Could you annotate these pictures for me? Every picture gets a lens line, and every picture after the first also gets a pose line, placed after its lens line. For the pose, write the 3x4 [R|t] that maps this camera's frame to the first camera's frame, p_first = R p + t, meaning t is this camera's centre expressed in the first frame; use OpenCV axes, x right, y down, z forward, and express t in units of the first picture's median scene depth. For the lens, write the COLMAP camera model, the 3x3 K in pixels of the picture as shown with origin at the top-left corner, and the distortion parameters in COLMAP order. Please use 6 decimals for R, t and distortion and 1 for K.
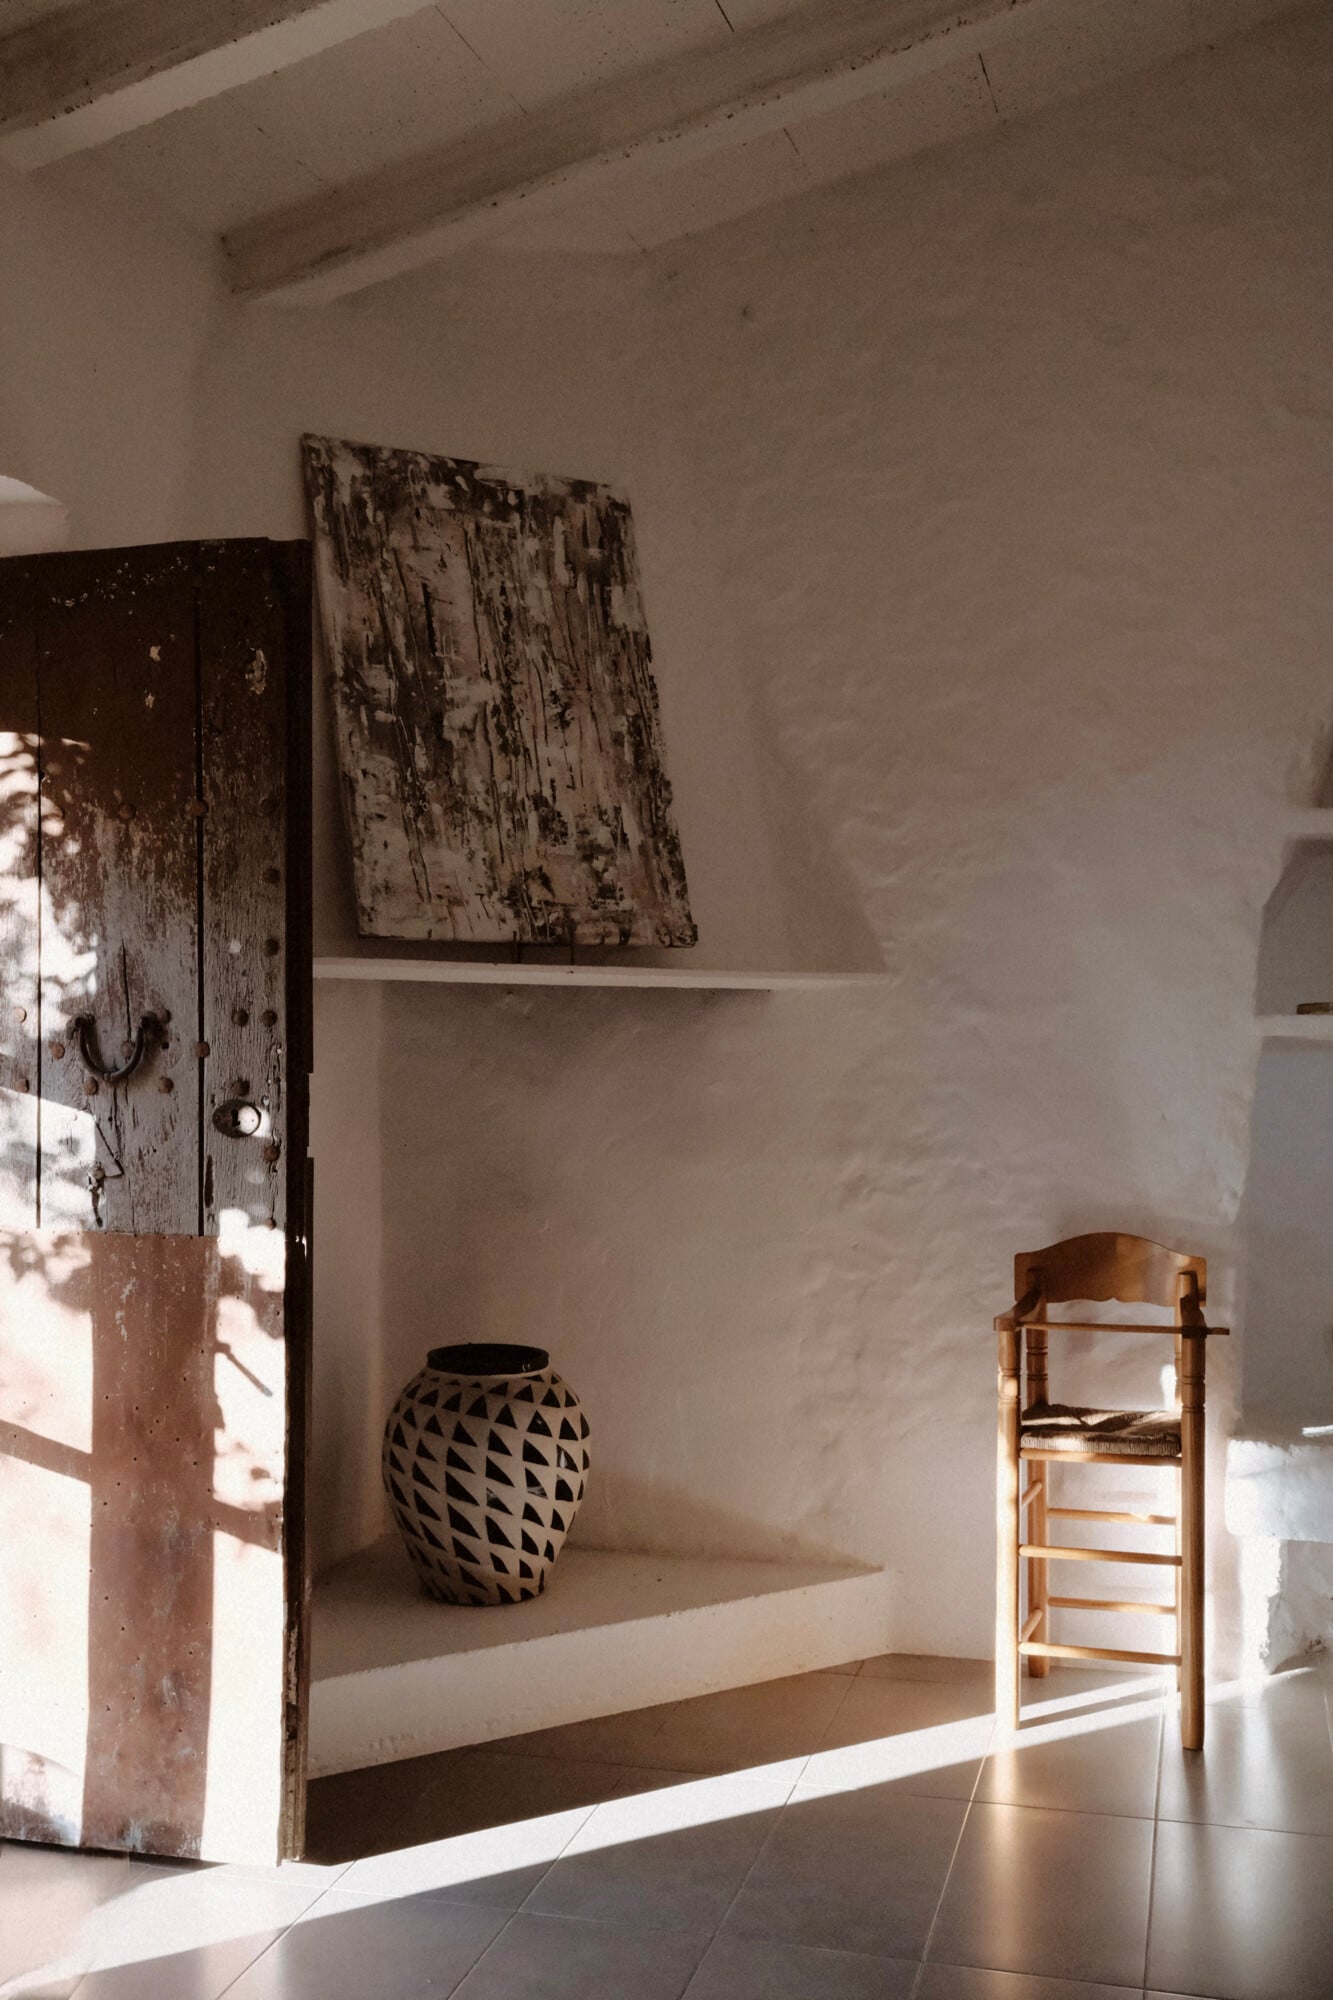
lens RADIAL K [[2053.1, 0, 666.5], [0, 2053.1, 1000.0], [0, 0, 1]] dist [-0.048331, 0.167031]
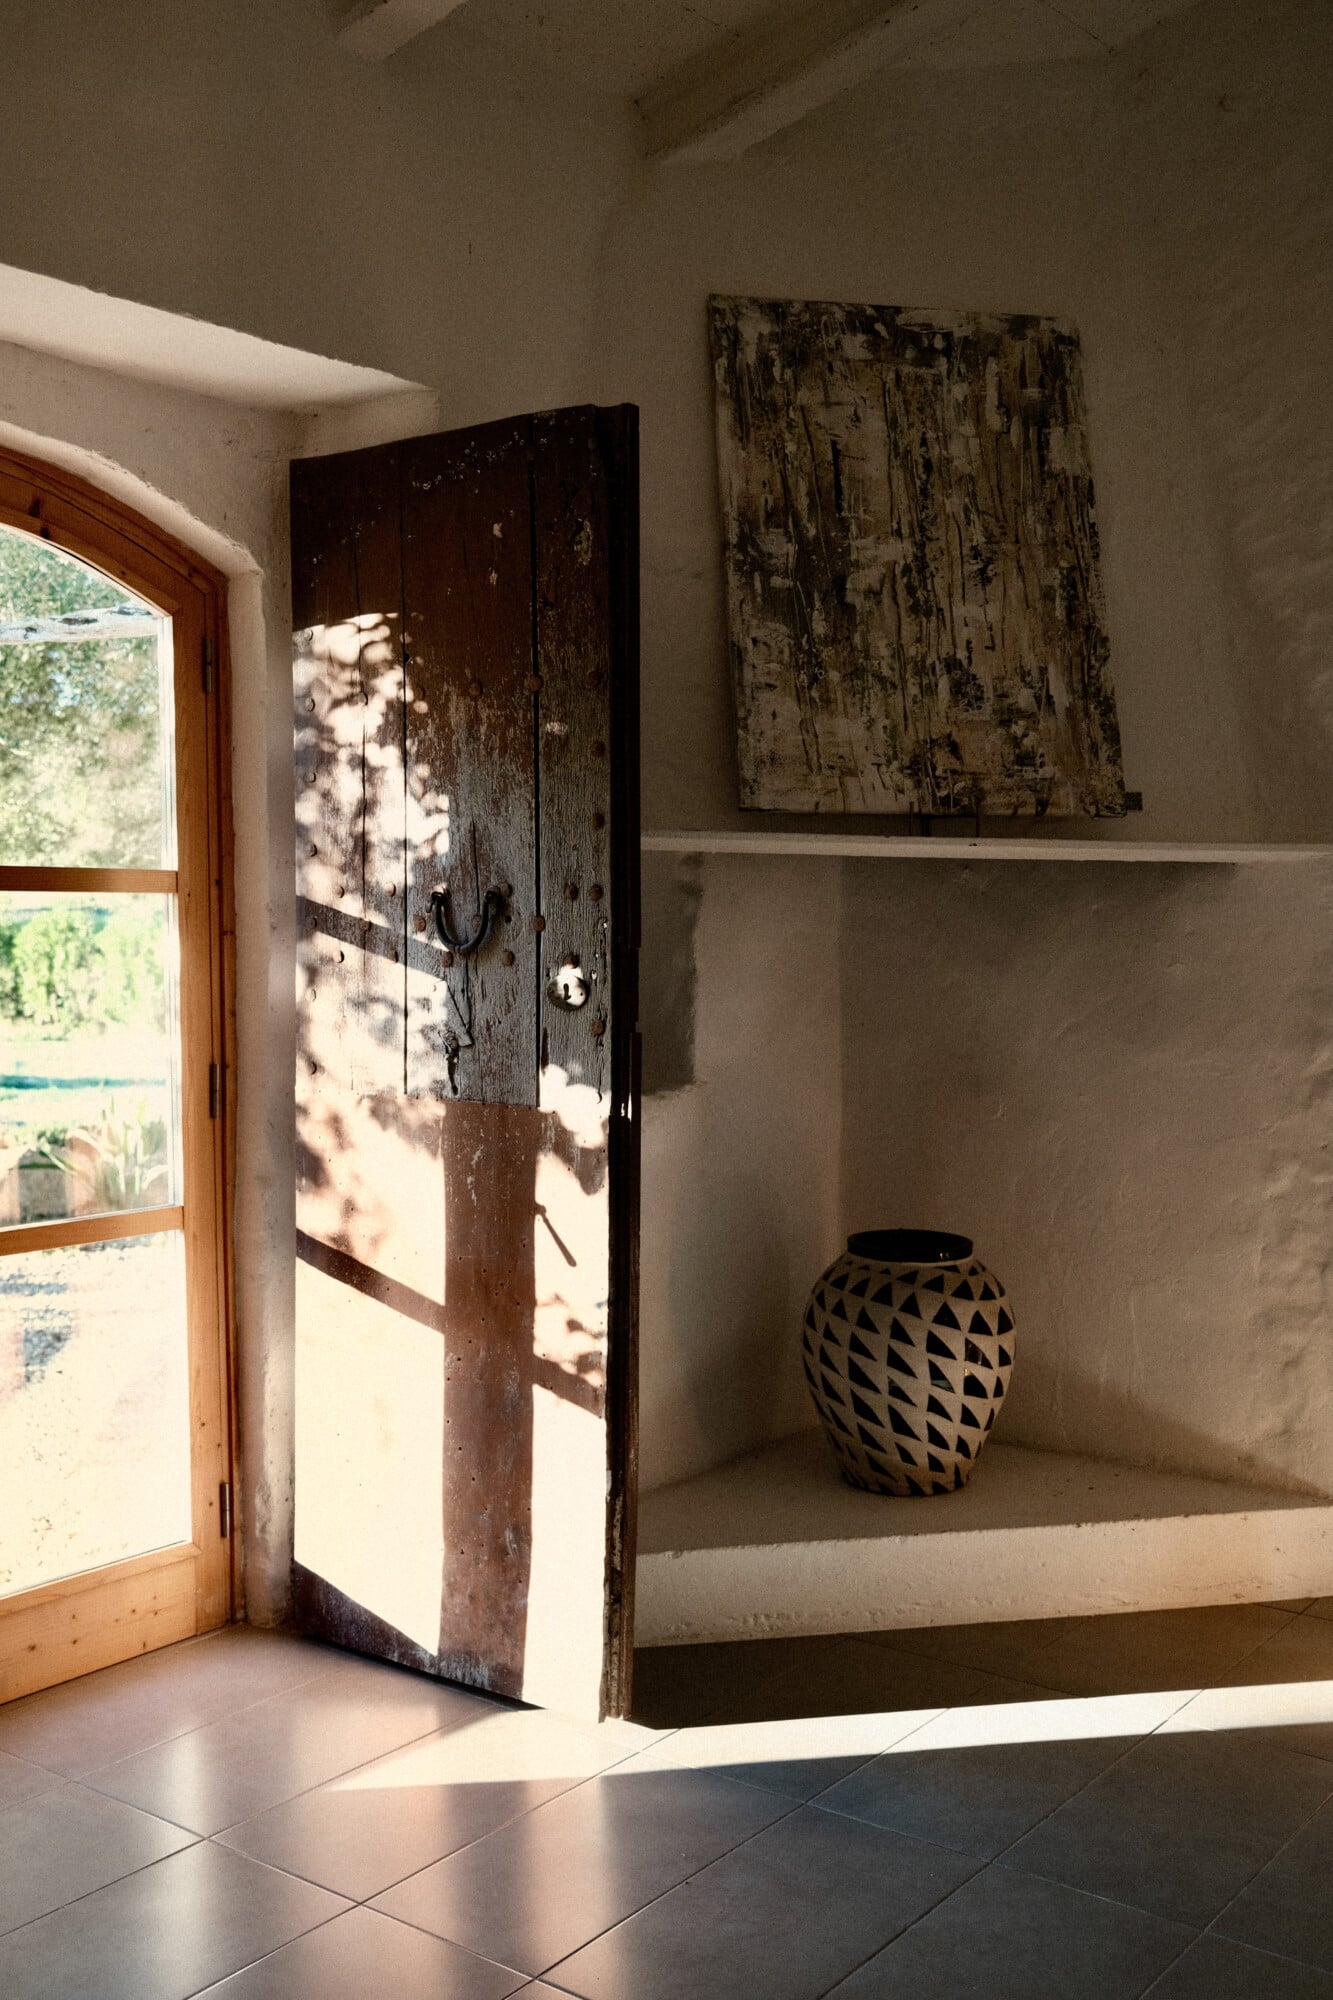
lens RADIAL K [[2053.1, 0, 666.5], [0, 2053.1, 1000.0], [0, 0, 1]] dist [-0.048331, 0.167031]
pose [[0.930674, 0.019449, -0.365332, 0.166422], [0.001939, 0.998310, 0.058084, 0.002692], [0.365845, -0.054765, 0.929063, 0.065876]]
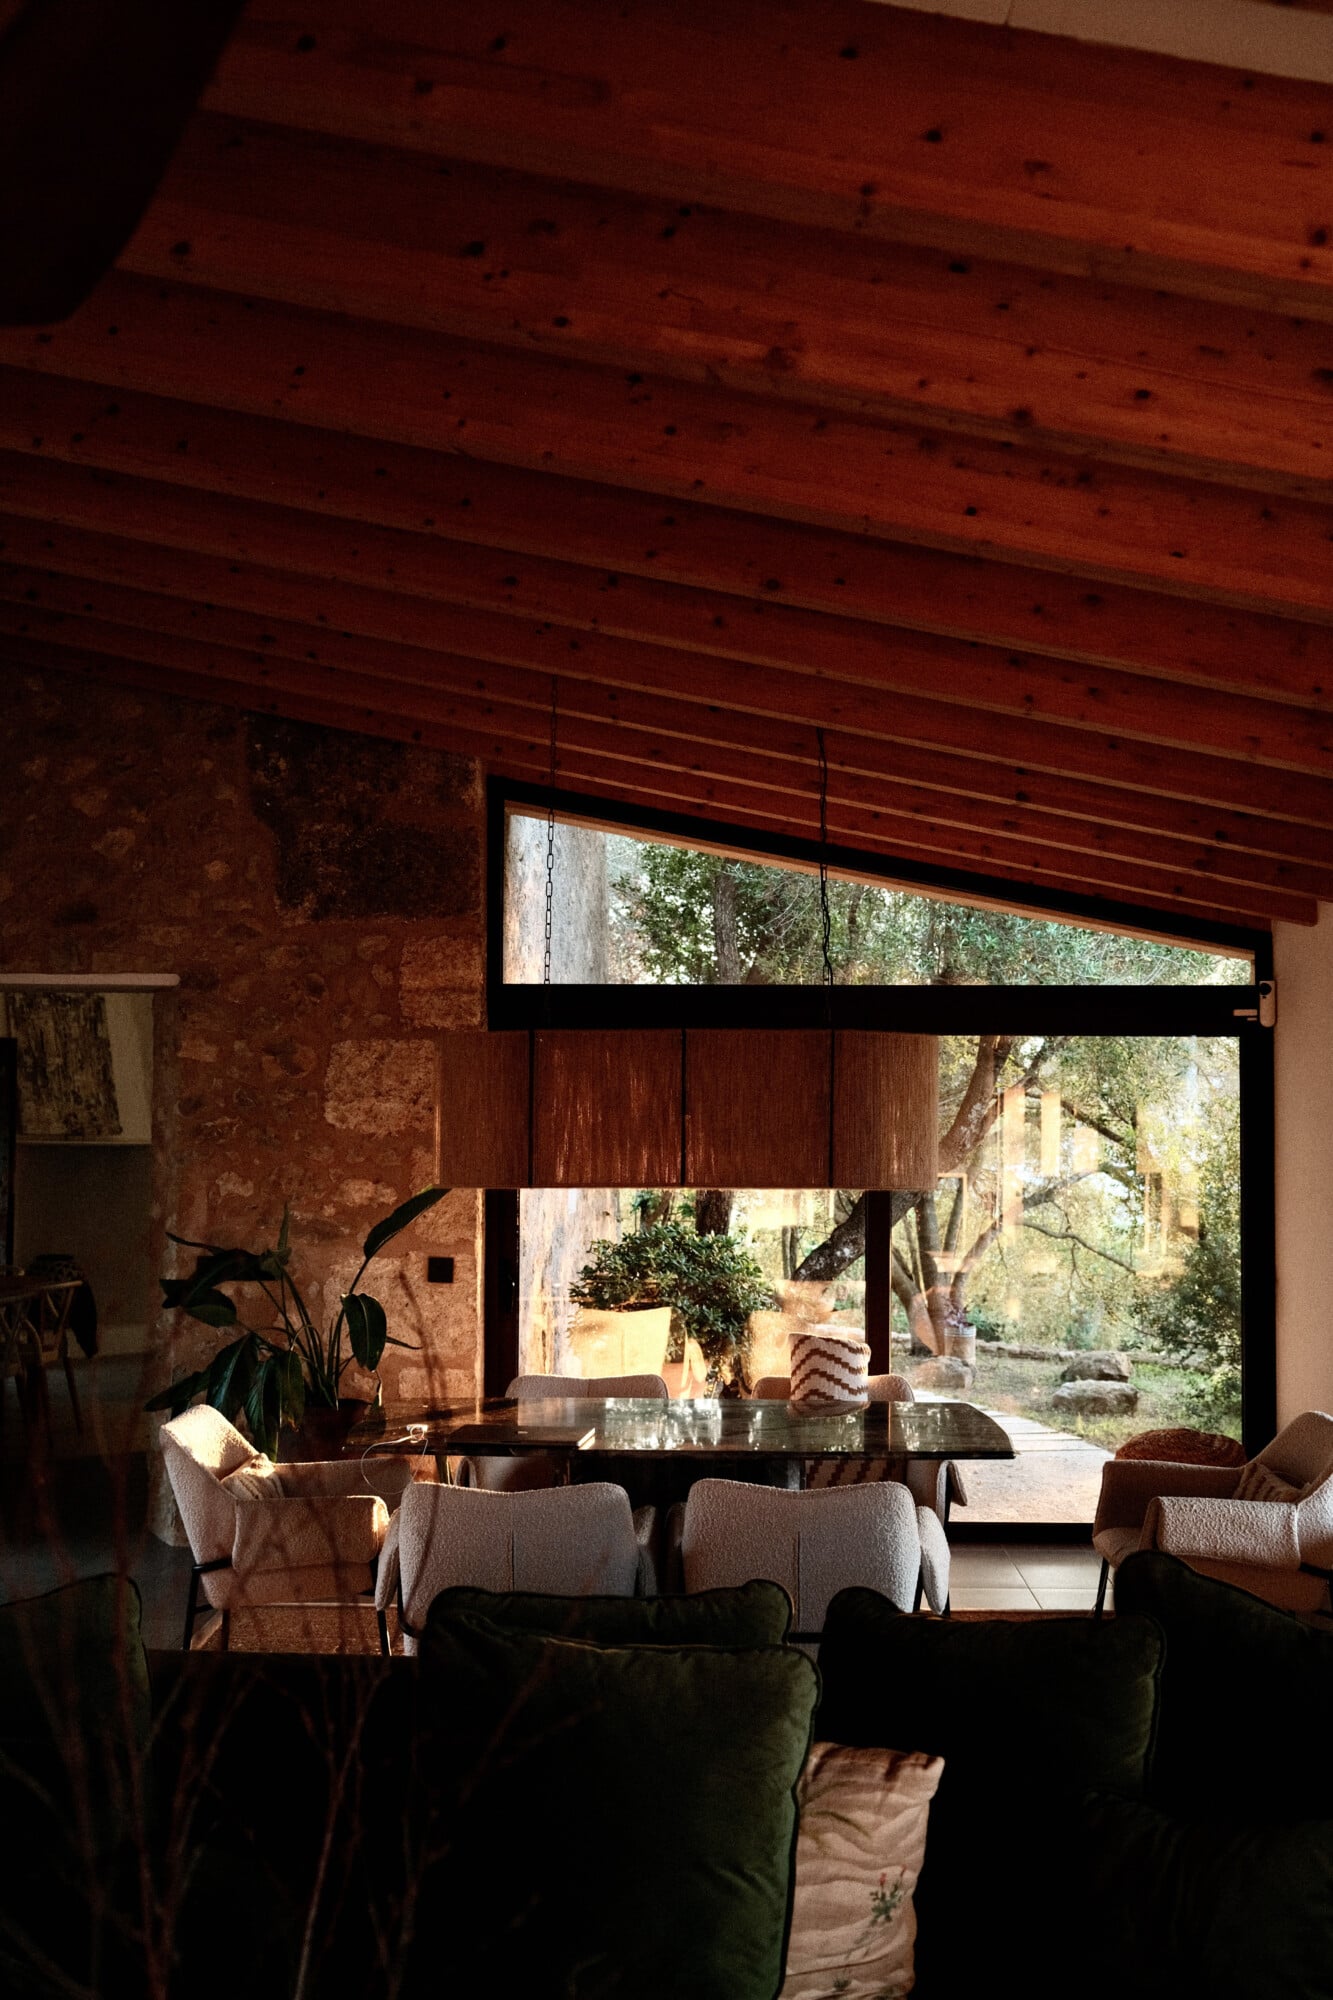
lens RADIAL K [[2053.1, 0, 666.5], [0, 2053.1, 1000.0], [0, 0, 1]] dist [-0.048331, 0.167031]
pose [[0.974133, 0.019081, 0.225168, 0.132114], [-0.008698, 0.998856, -0.047016, -0.100592], [-0.225808, 0.043841, 0.973185, -2.616813]]
